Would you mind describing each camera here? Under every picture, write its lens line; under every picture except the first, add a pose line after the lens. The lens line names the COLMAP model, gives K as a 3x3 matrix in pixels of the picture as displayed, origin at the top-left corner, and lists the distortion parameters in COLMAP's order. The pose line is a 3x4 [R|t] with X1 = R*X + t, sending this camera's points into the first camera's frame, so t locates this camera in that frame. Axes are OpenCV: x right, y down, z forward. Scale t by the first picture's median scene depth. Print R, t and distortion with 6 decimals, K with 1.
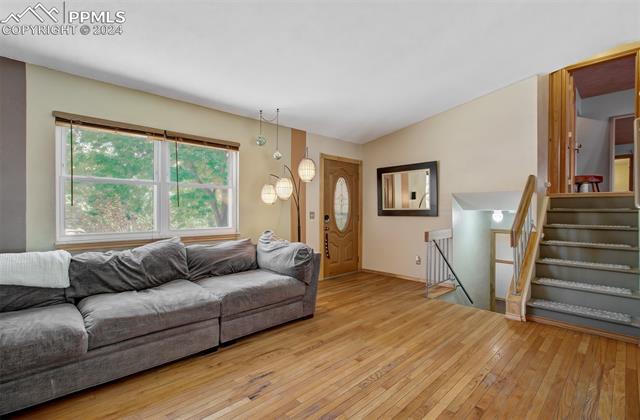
lens RADIAL K [[297.3, 0, 336.5], [0, 297.3, 212.5], [0, 0, 1]] dist [0.001569, 0.001233]
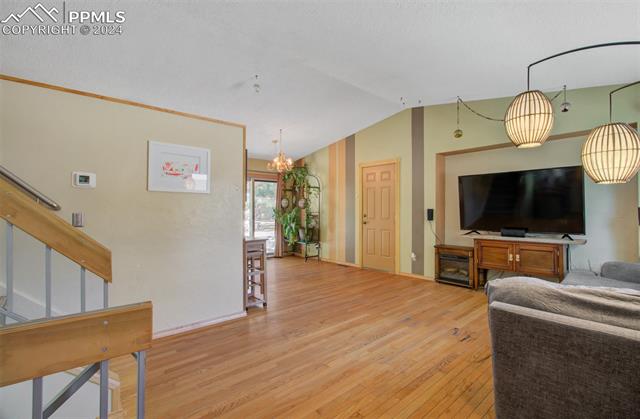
lens RADIAL K [[290.7, 0, 322.3], [0, 290.7, 206.5], [0, 0, 1]] dist [0.016520, 0.000008]
pose [[-0.996980, -0.006662, 0.077379, 0.224611], [-0.006088, 0.999952, 0.007643, -0.036151], [-0.077426, 0.007149, -0.996972, 1.837089]]
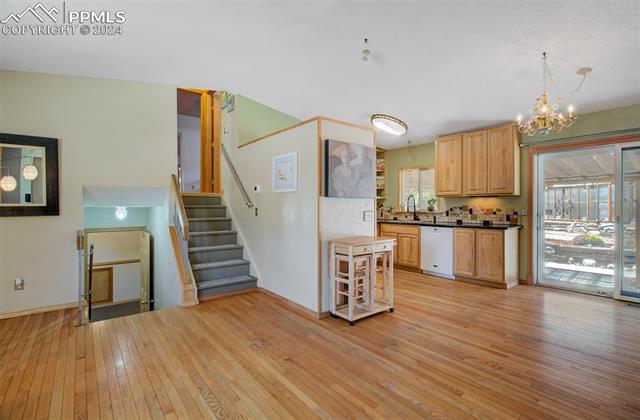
lens RADIAL K [[297.3, 0, 320.7], [0, 297.3, 207.4], [0, 0, 1]] dist [0.001569, 0.001233]
pose [[0.108605, -0.001075, 0.994084, -0.535864], [0.005158, 0.999987, 0.000518, -0.003974], [-0.994072, 0.005071, 0.108609, 0.476958]]
